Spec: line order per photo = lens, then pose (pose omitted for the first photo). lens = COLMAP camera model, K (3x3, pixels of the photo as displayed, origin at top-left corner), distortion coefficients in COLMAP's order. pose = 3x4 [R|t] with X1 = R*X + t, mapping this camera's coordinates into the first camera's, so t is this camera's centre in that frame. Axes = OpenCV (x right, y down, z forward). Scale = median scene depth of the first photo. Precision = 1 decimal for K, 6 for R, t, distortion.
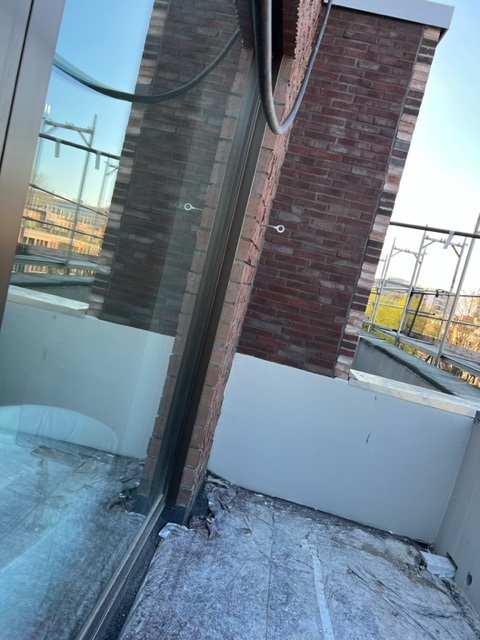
lens RADIAL K [[485.5, 0, 238.2], [0, 485.5, 319.7], [0, 0, 1]] dist [0.030651, -0.027518]
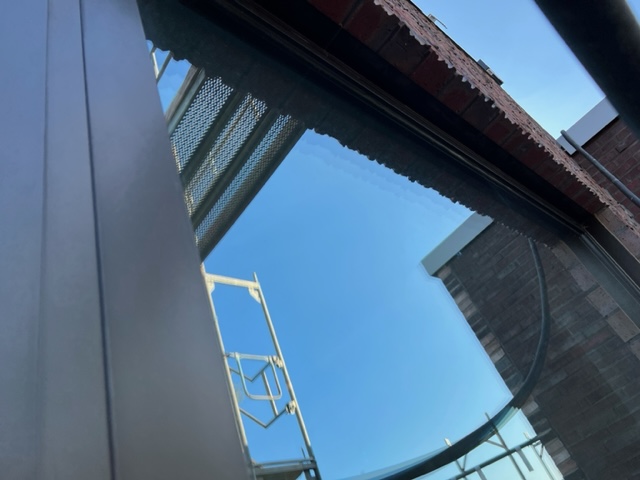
lens RADIAL K [[485.5, 0, 318.3], [0, 485.5, 239.4], [0, 0, 1]] dist [0.030651, -0.027518]
pose [[0.586798, -0.776798, -0.228589, -0.014843], [0.418963, 0.532841, -0.735221, -0.086551], [0.692921, 0.335656, 0.638119, 0.135300]]
